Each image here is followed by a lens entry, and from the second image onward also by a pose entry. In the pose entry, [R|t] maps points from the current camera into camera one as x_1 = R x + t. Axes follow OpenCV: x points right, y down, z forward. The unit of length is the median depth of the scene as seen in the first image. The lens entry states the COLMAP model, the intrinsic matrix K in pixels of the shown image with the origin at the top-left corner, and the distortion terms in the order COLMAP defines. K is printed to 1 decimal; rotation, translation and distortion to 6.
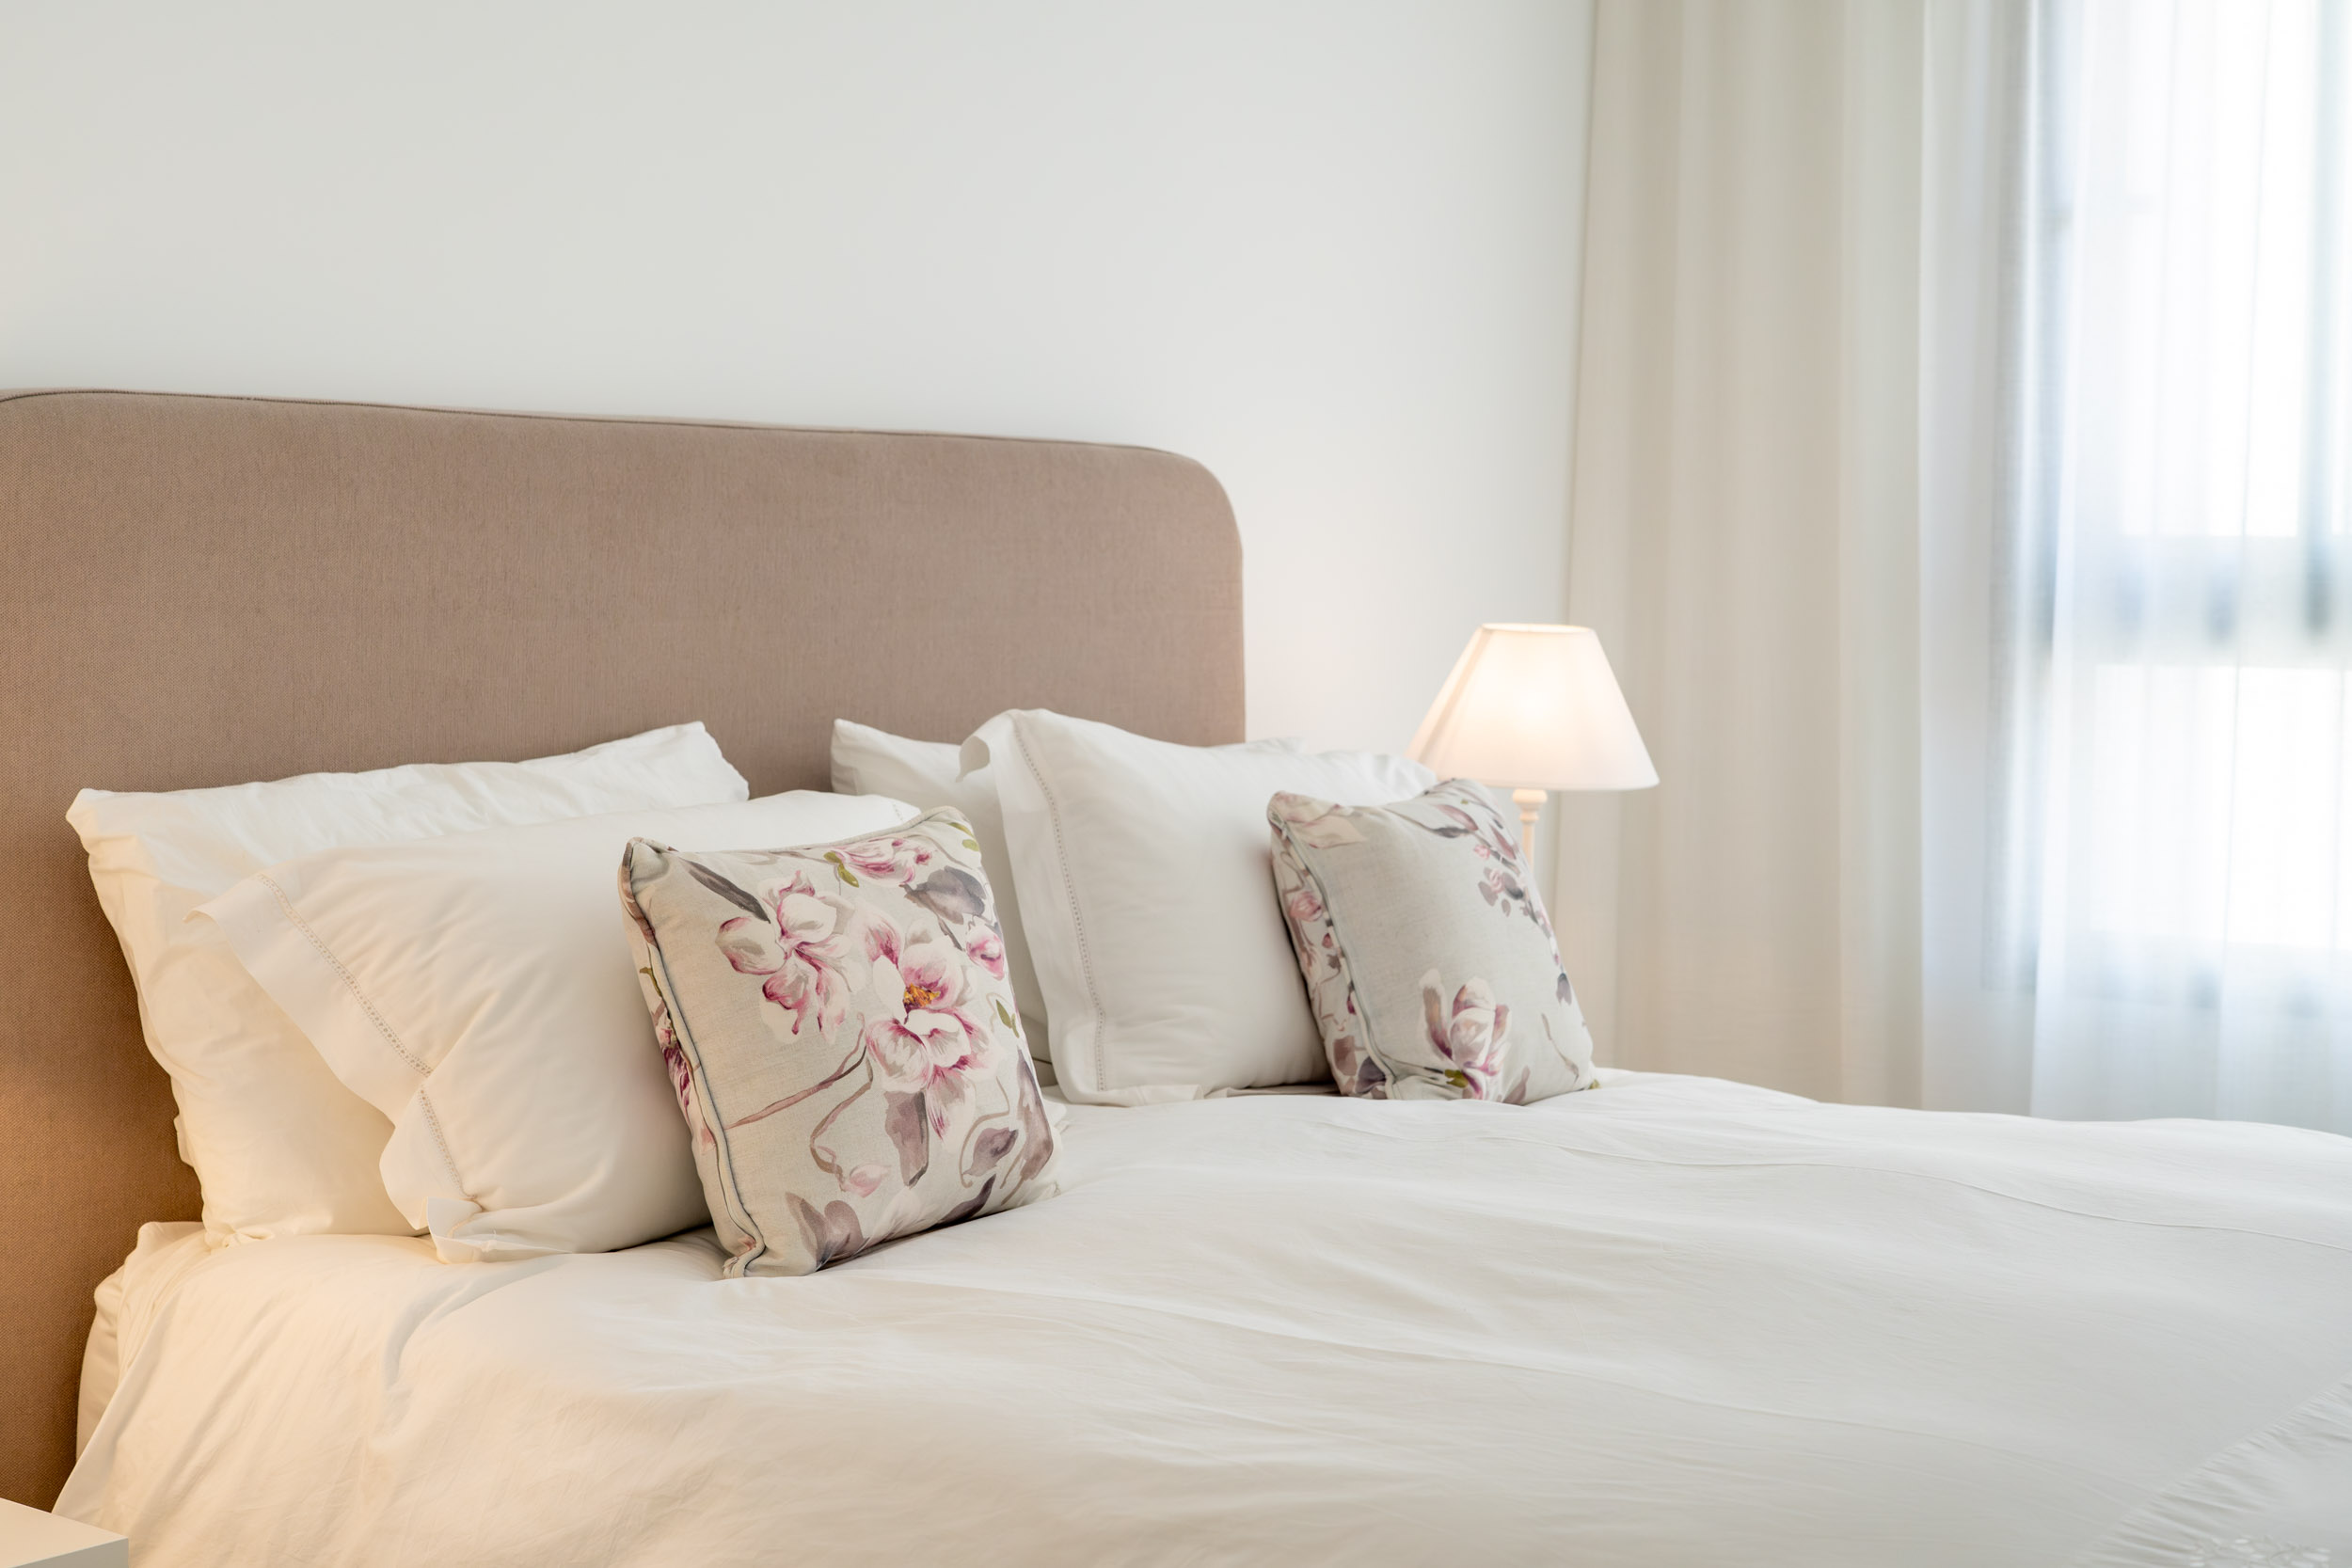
lens RADIAL K [[3469.0, 0, 1176.0], [0, 3469.0, 784.0], [0, 0, 1]] dist [0.009064, -0.024359]
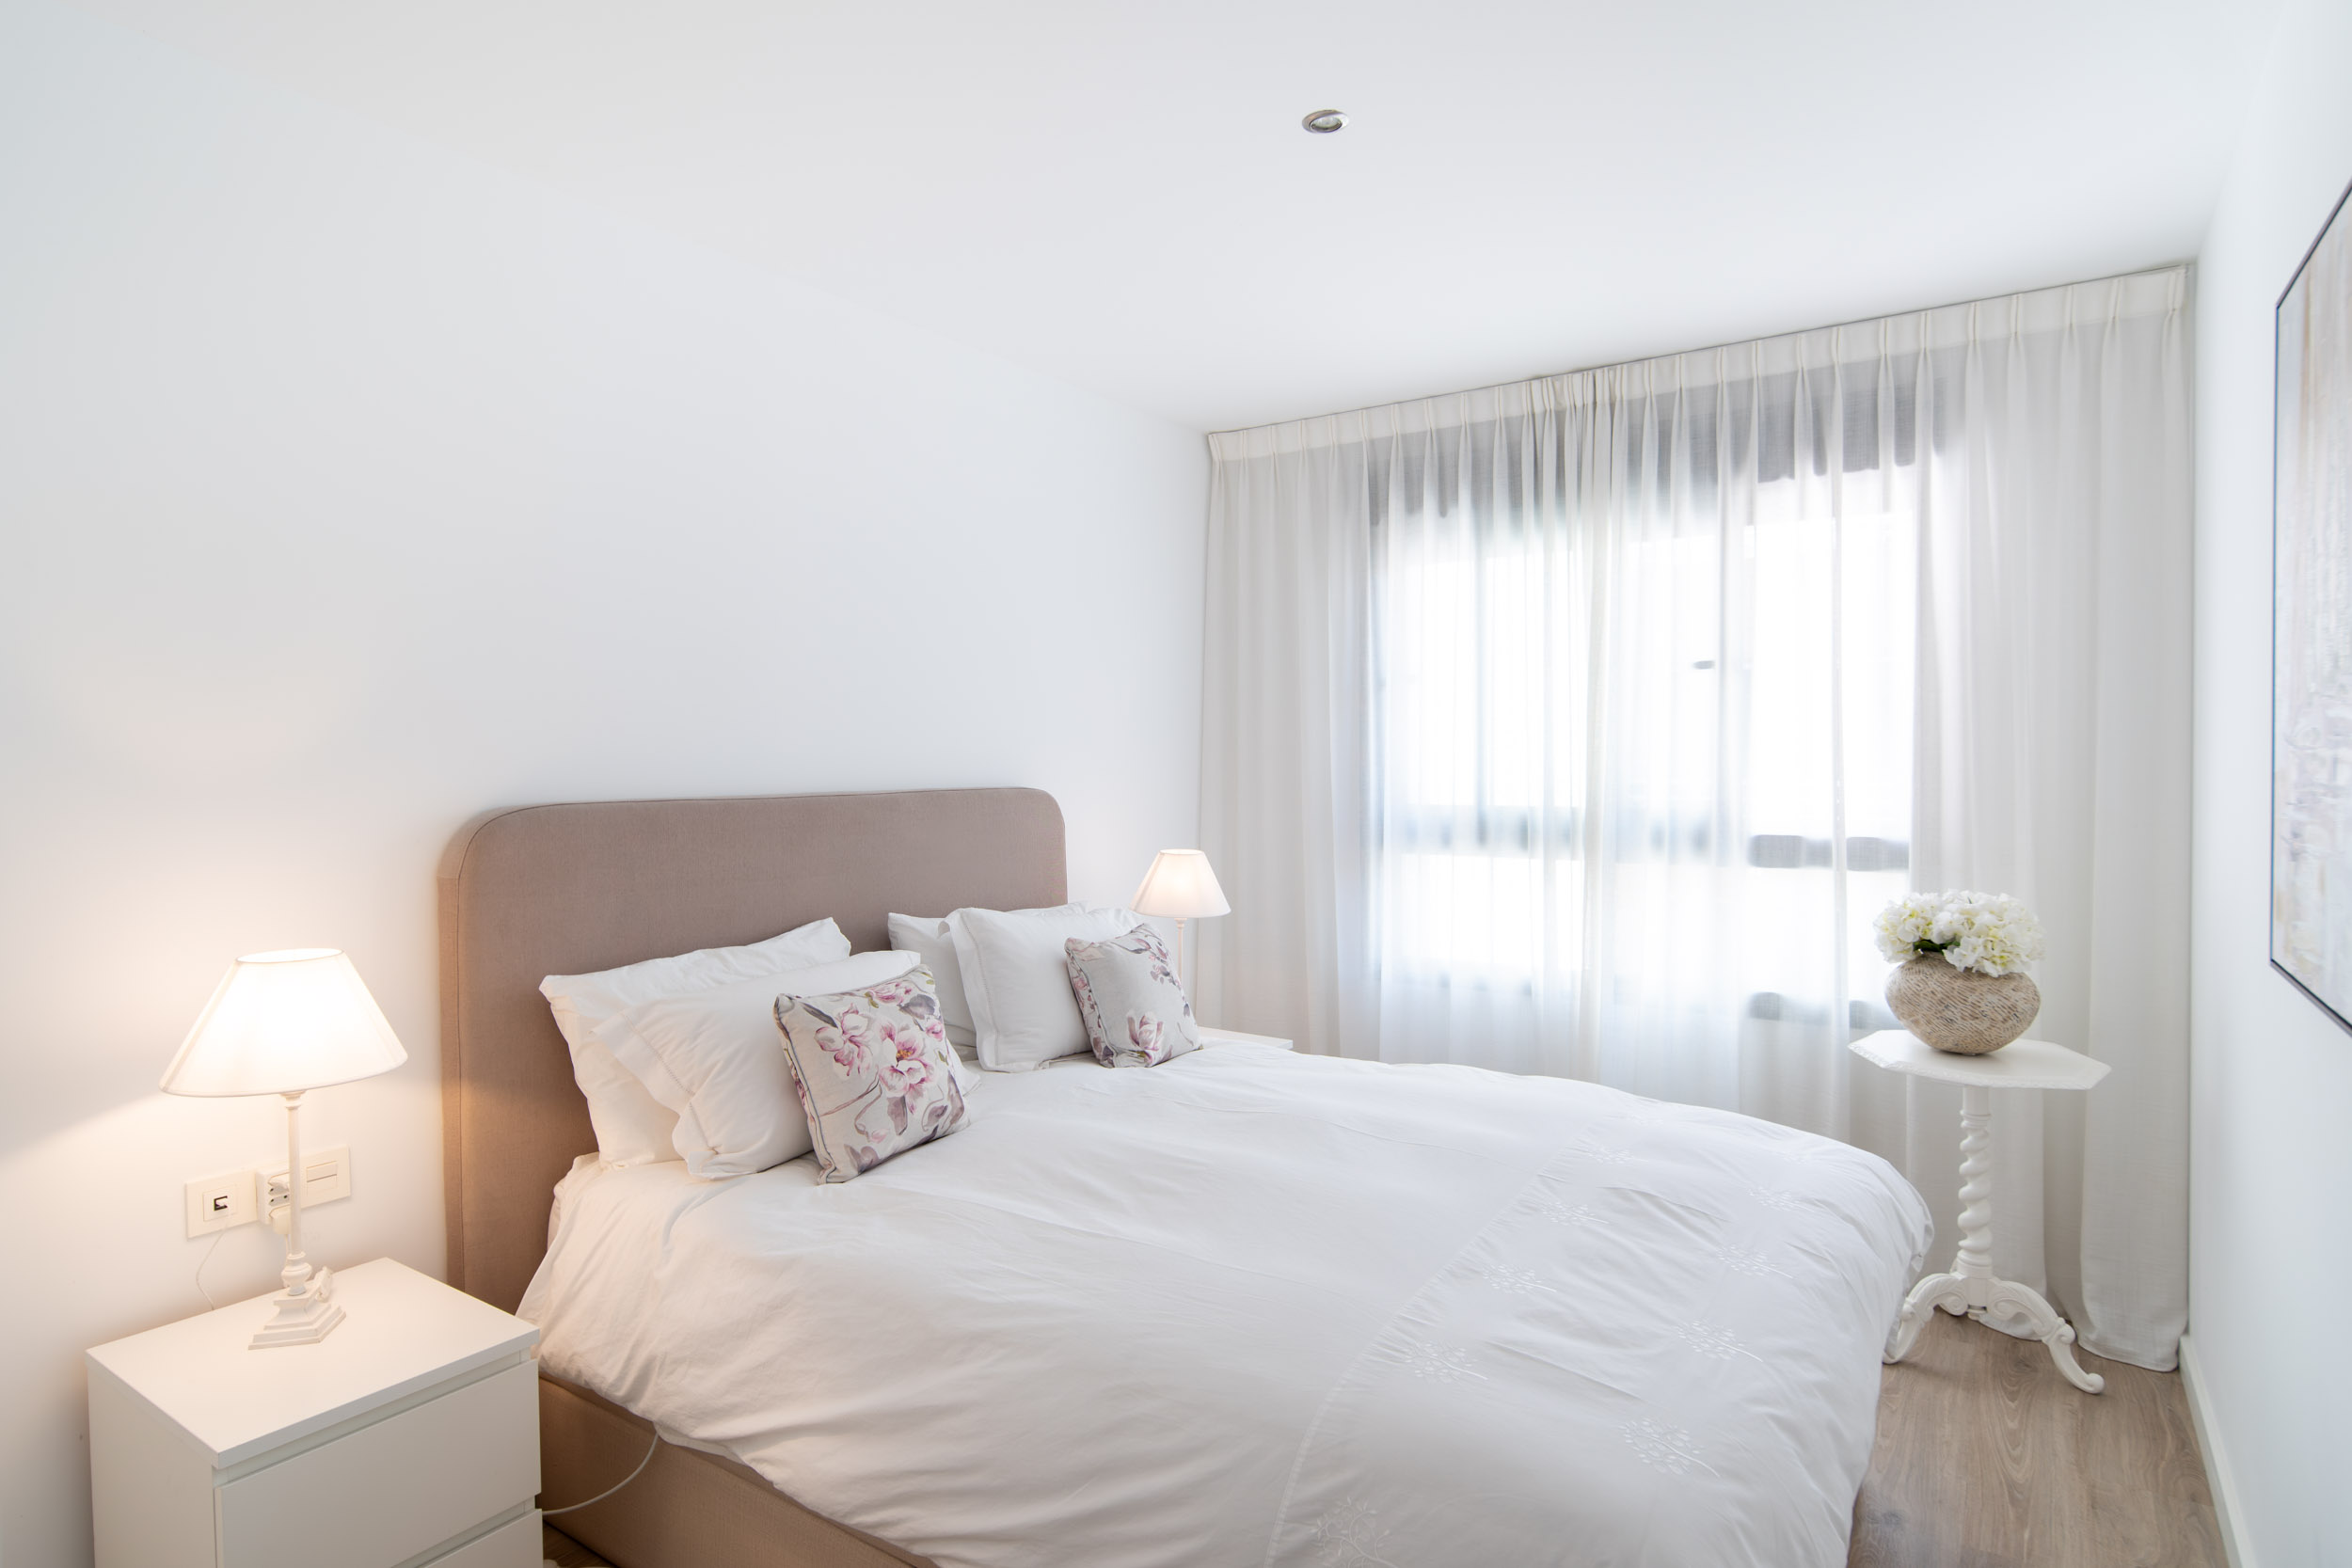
lens RADIAL K [[1282.4, 0, 1175.8], [0, 1282.4, 790.9], [0, 0, 1]] dist [0.000239, 0.002622]
pose [[0.997408, -0.018067, 0.069645, 0.055448], [0.021125, 0.998833, -0.043423, -0.078122], [-0.068779, 0.044782, 0.996626, 0.090932]]
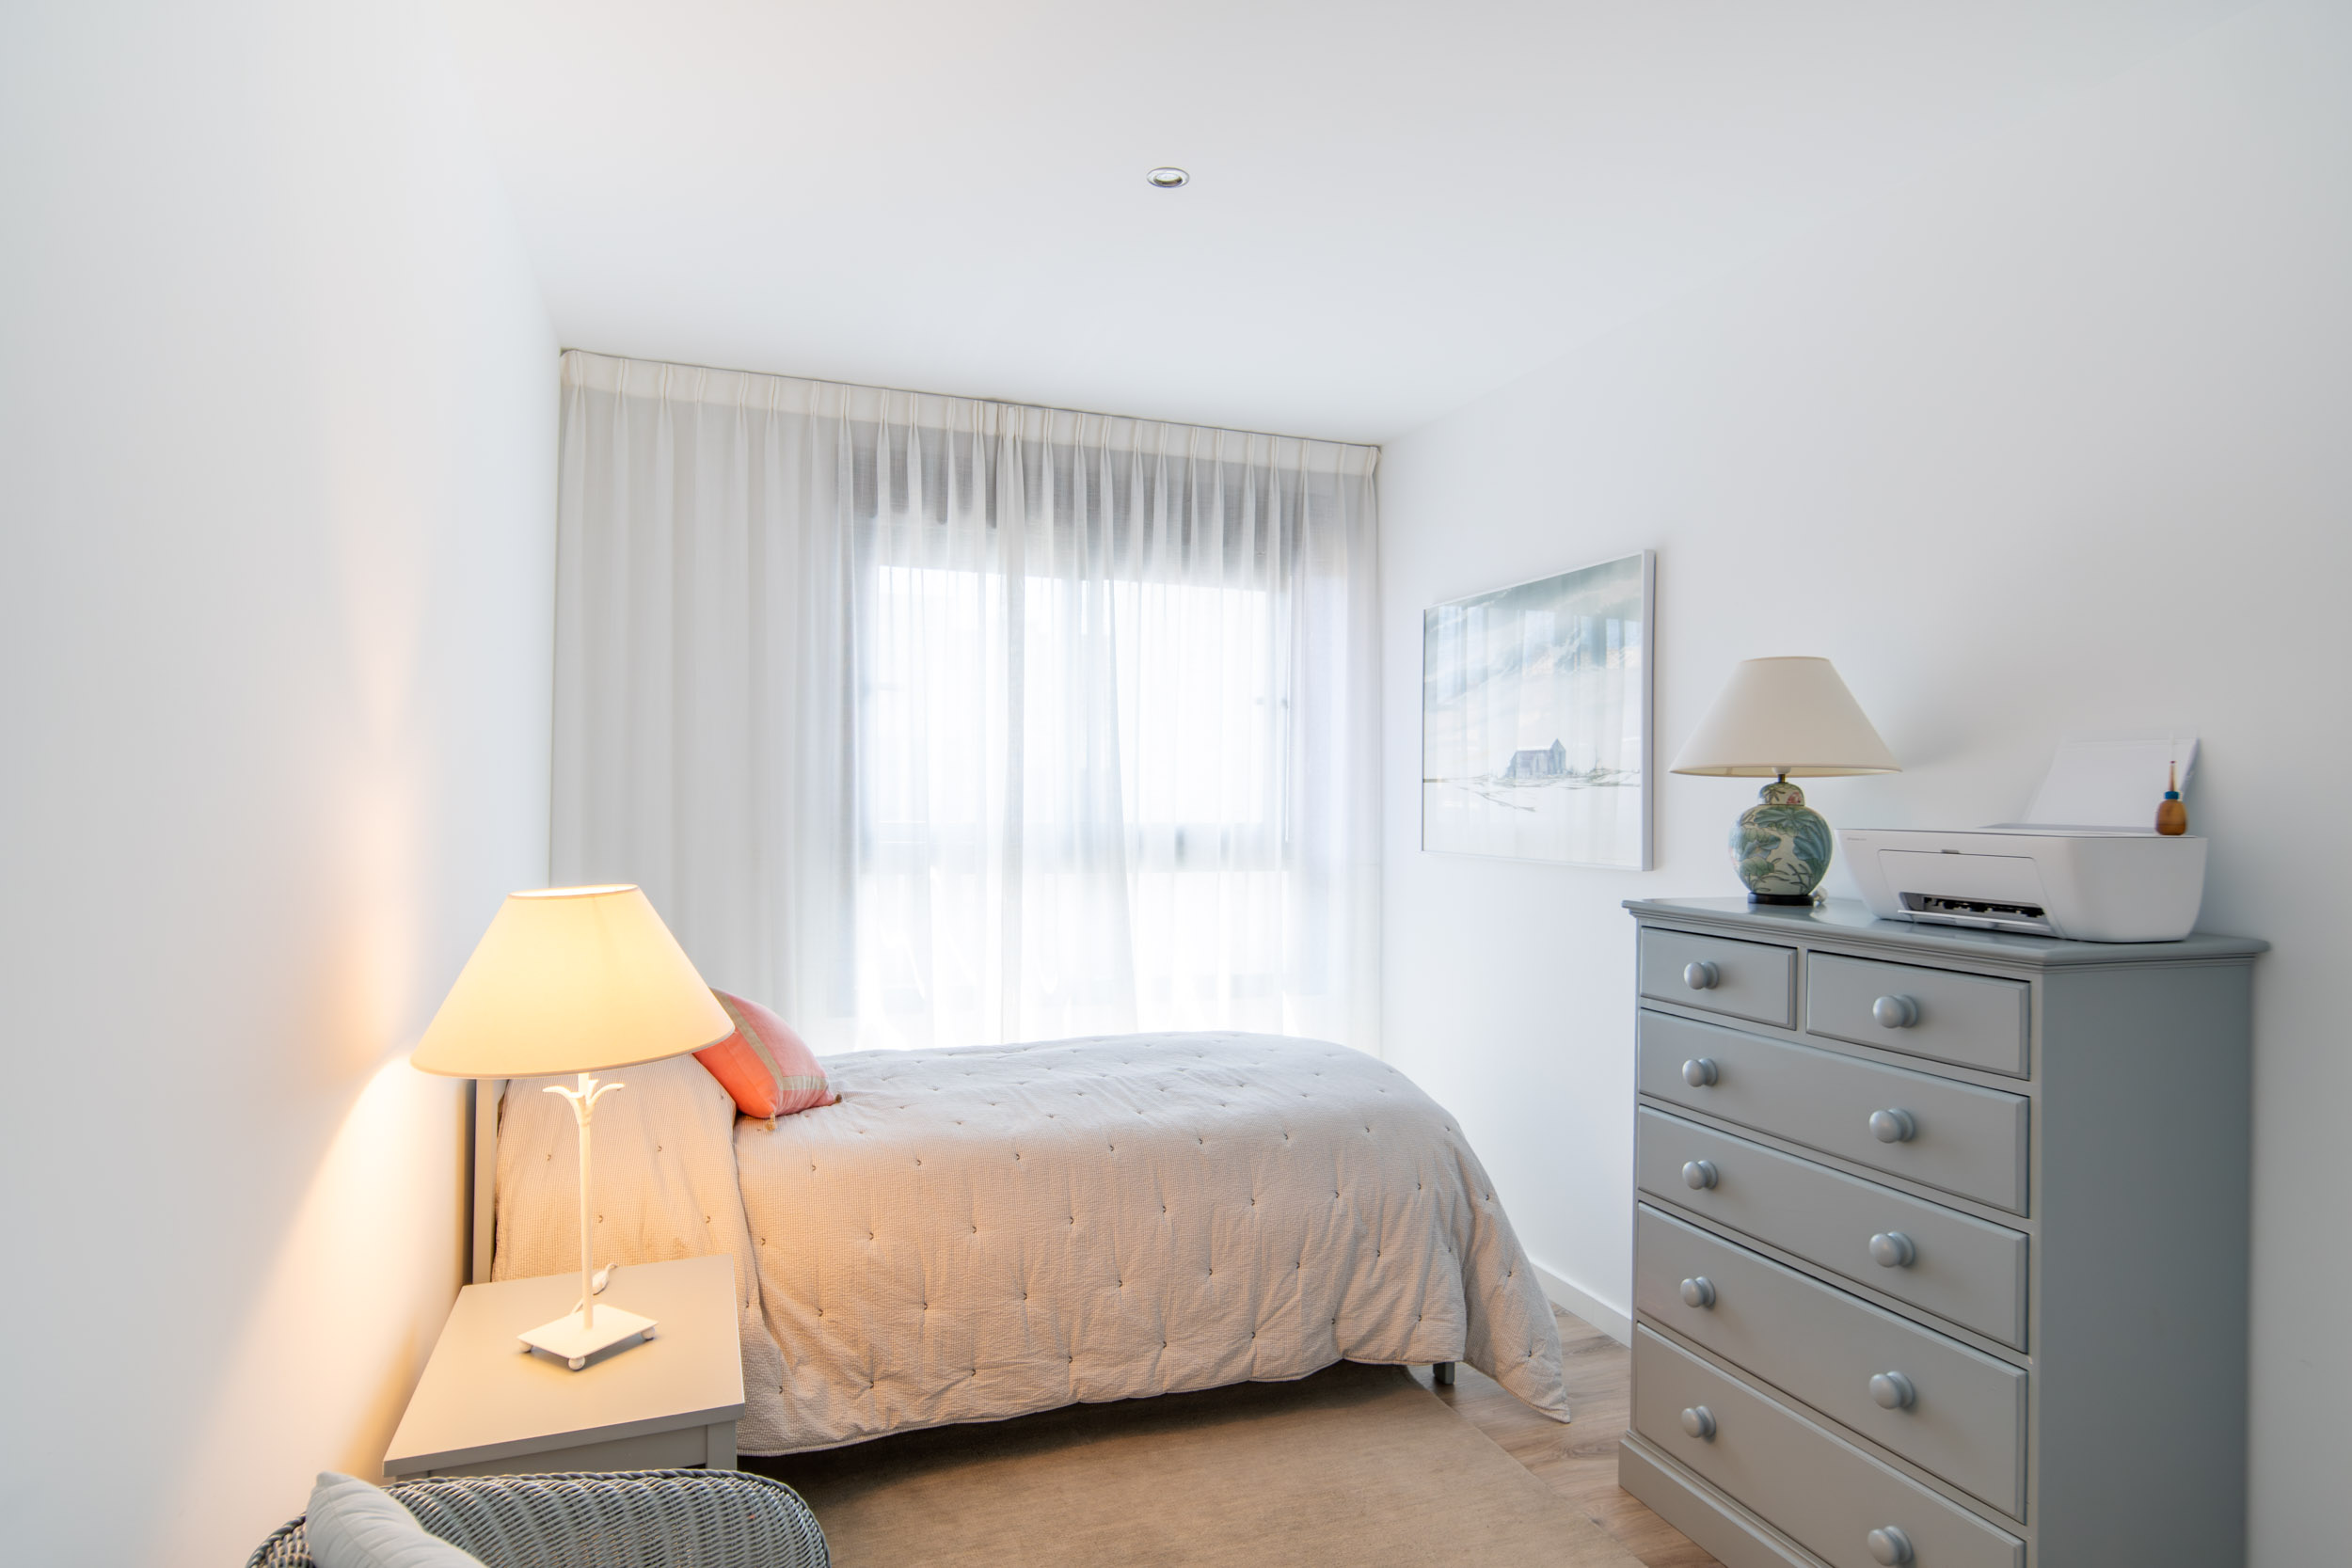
lens RADIAL K [[1282.4, 0, 1175.8], [0, 1282.4, 790.9], [0, 0, 1]] dist [0.000239, 0.002622]
pose [[0.516470, -0.008151, 0.856267, -0.696013], [0.047823, 0.998669, -0.019339, -0.117710], [-0.854969, 0.050937, 0.516172, 0.648572]]
